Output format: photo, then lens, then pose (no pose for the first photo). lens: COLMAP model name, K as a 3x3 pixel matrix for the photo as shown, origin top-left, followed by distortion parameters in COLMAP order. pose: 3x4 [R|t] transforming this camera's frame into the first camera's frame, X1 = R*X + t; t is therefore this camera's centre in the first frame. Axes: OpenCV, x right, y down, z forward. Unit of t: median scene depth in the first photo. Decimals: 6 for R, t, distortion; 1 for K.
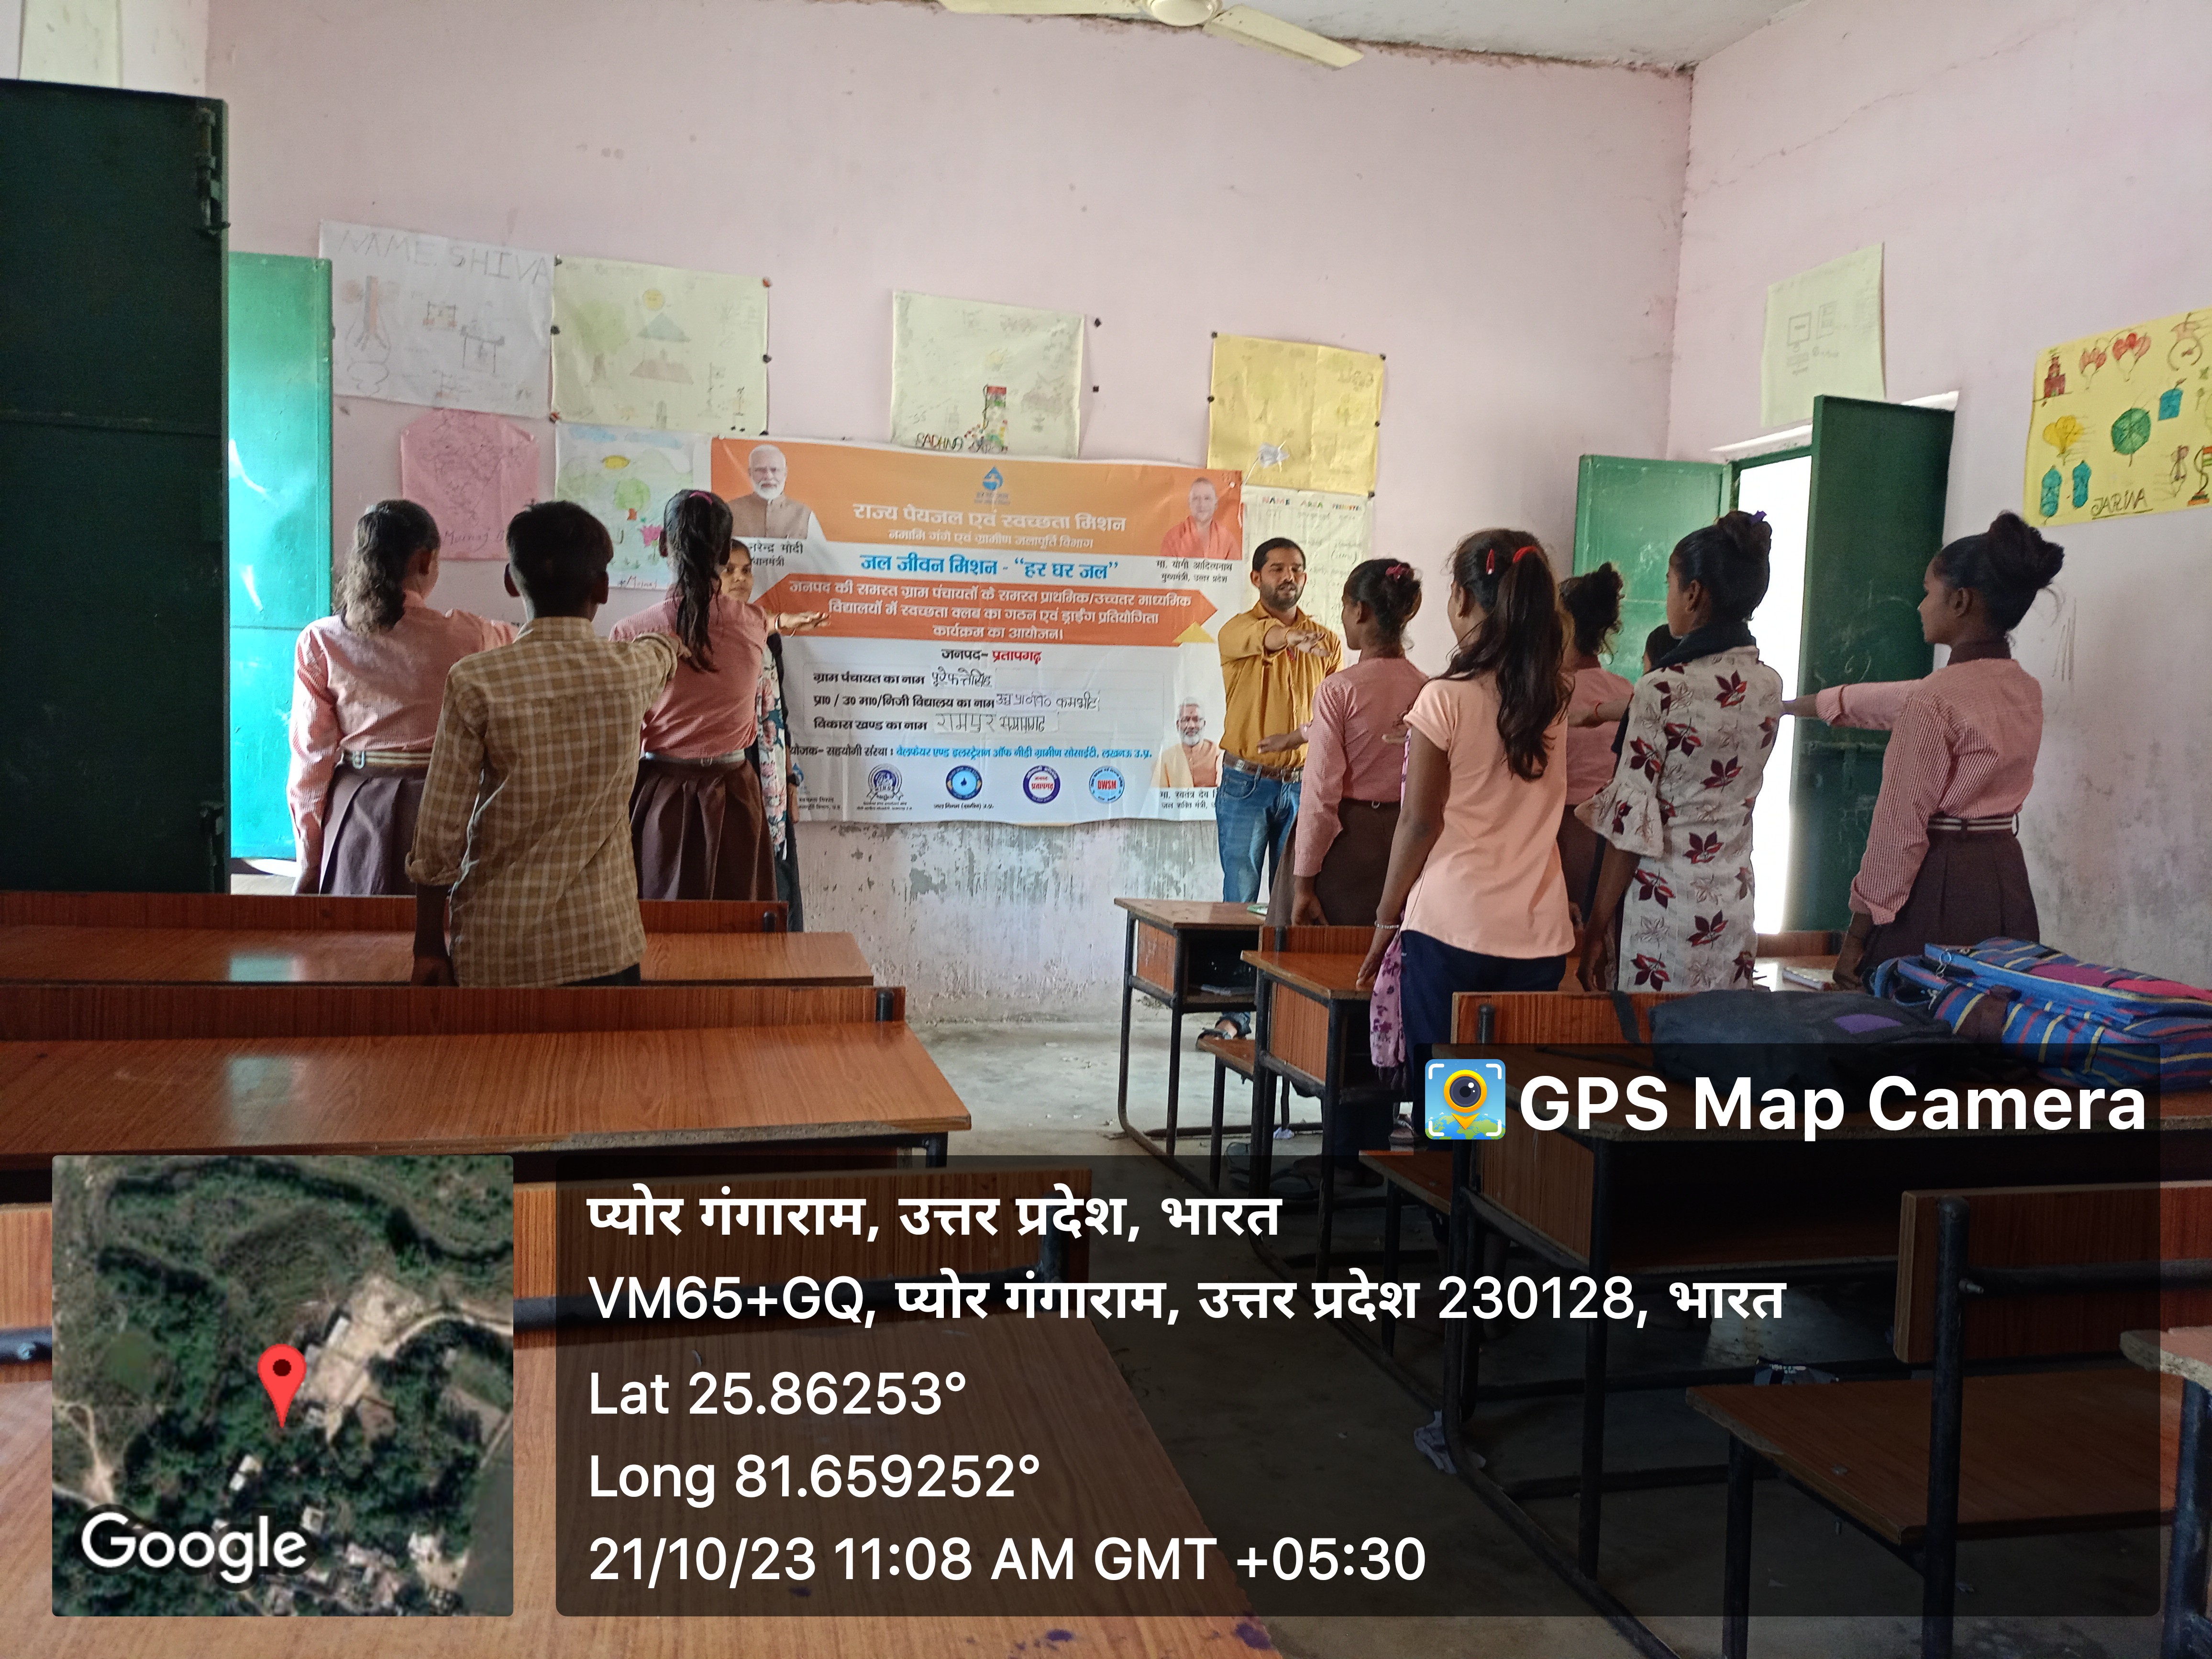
lens RADIAL K [[1806.7, 0, 1118.4], [0, 1806.7, 818.9], [0, 0, 1]] dist [0.028520, -0.013961]
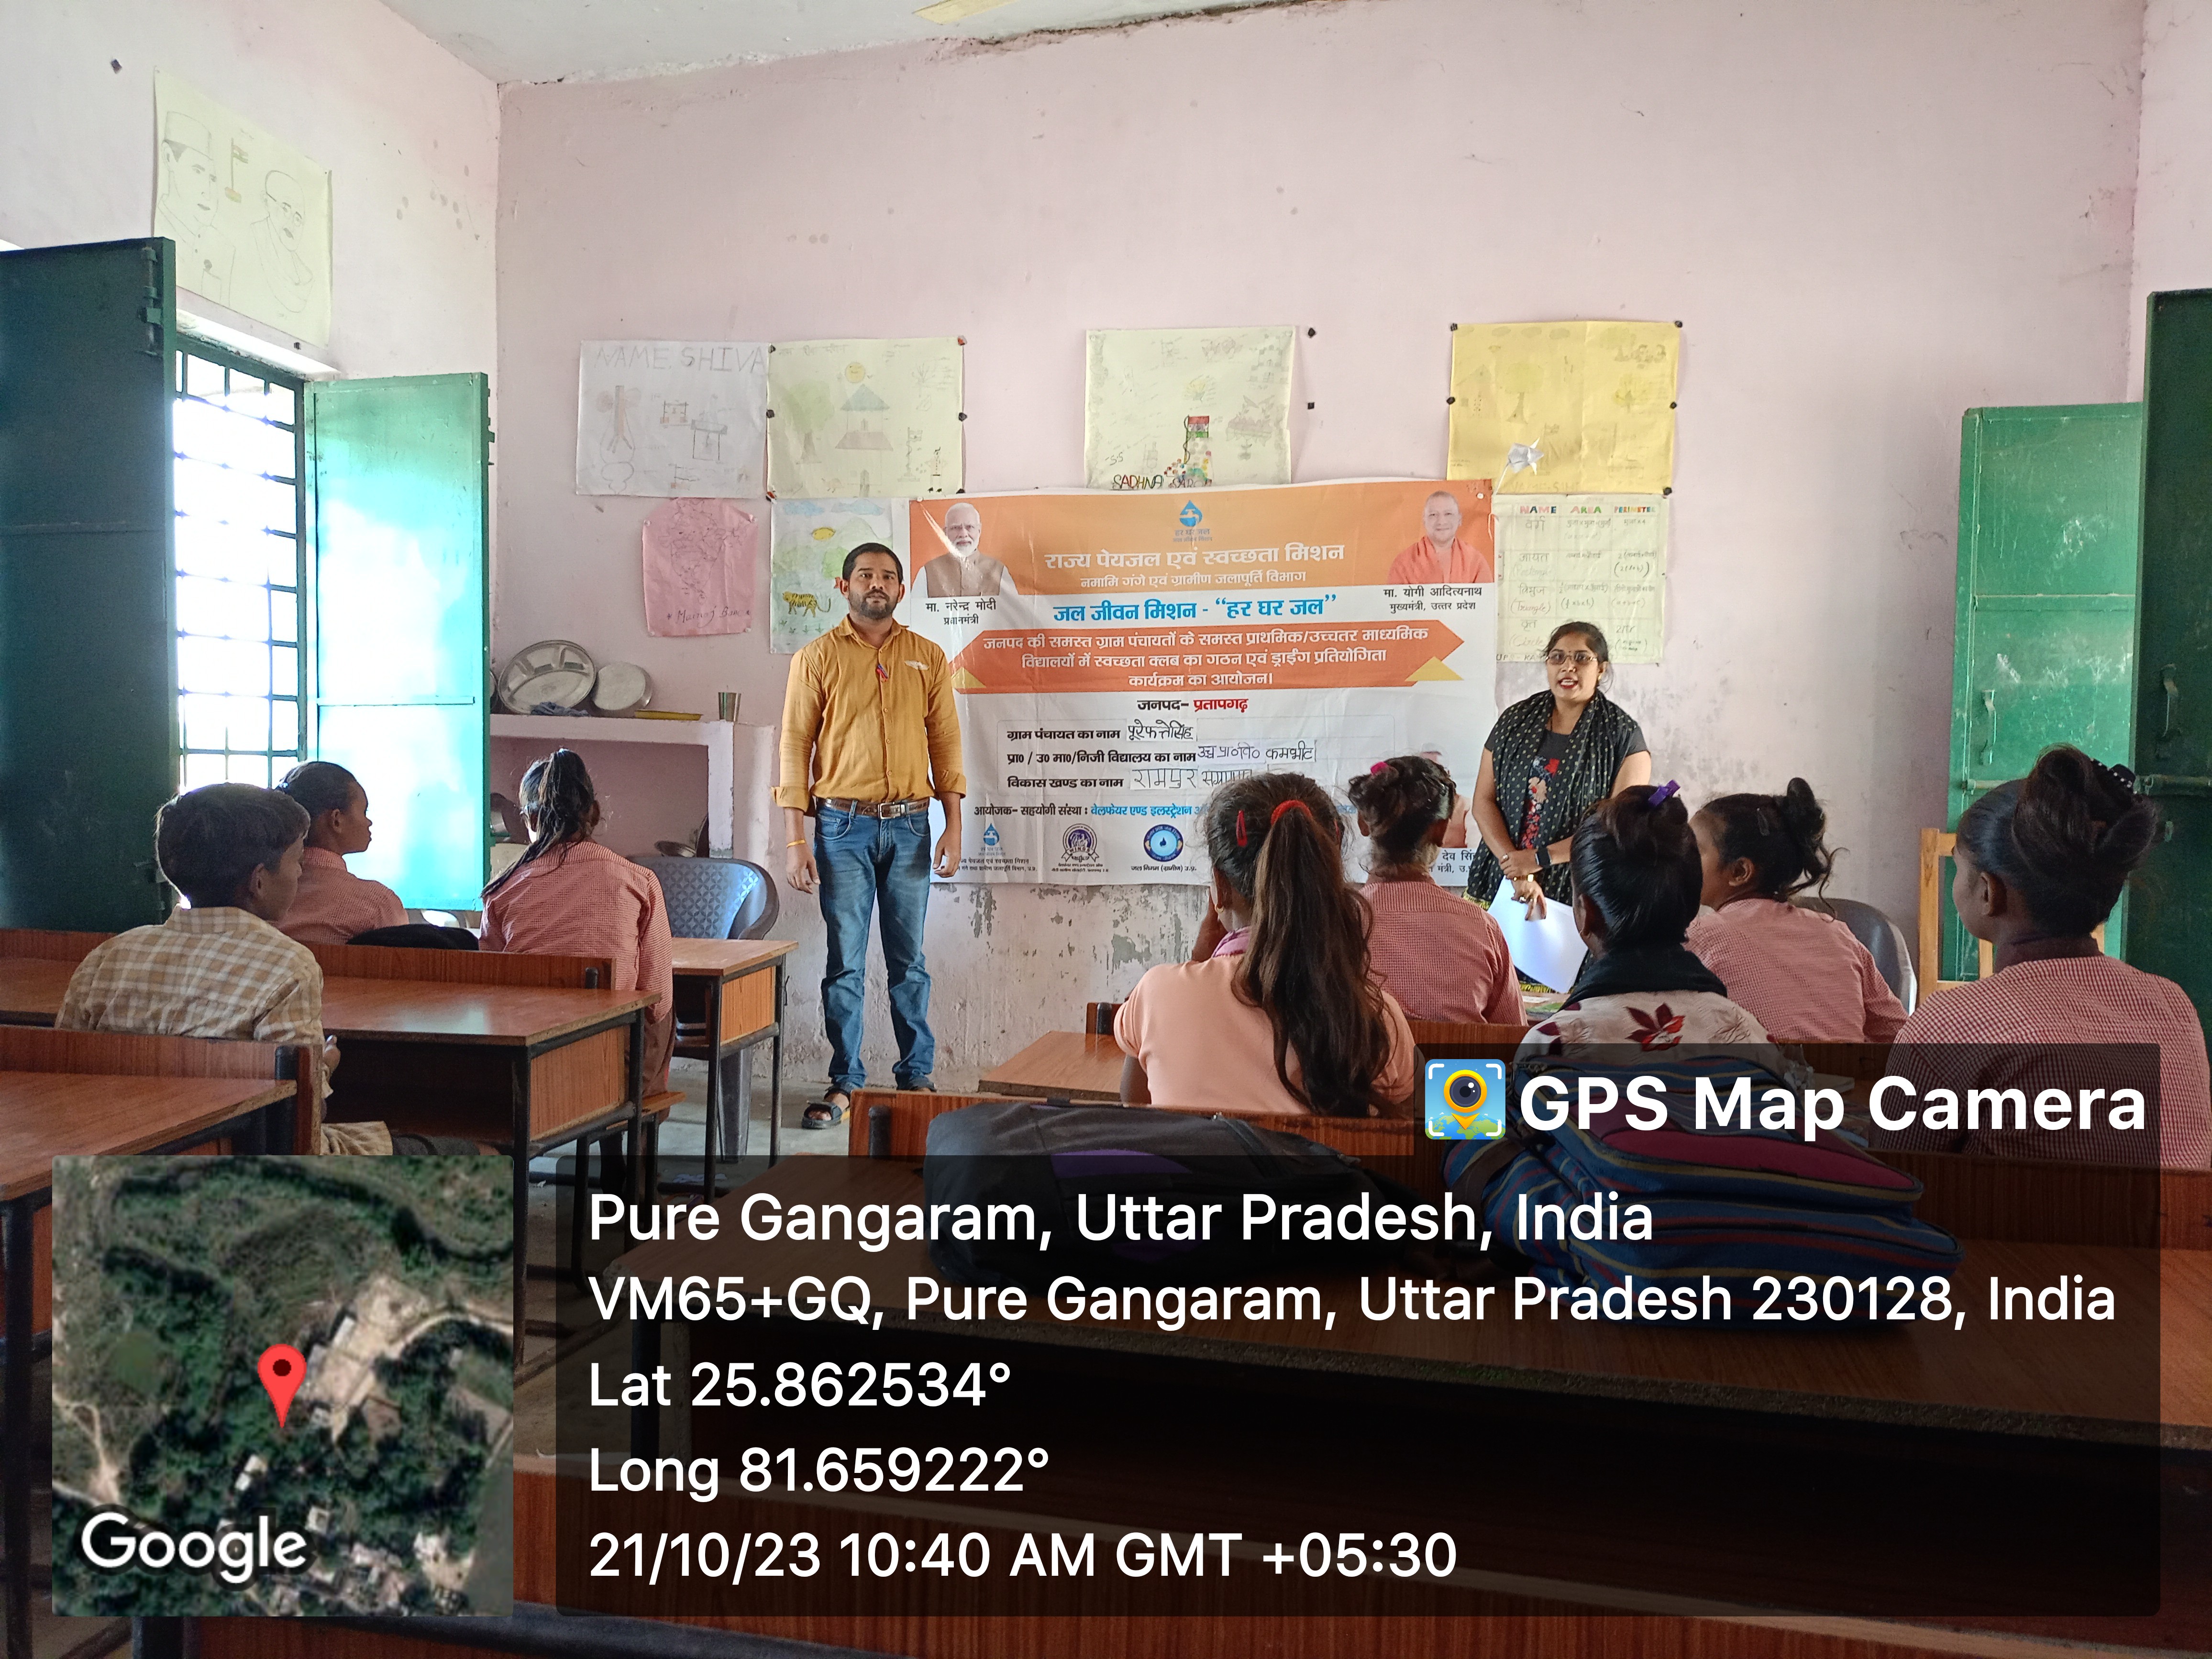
lens RADIAL K [[1806.7, 0, 1090.5], [0, 1806.7, 831.3], [0, 0, 1]] dist [0.028520, -0.013961]
pose [[0.873549, -0.012438, -0.486577, 0.334857], [-0.010091, 0.998996, -0.043653, 0.014918], [0.486632, 0.043043, 0.872546, 0.173438]]
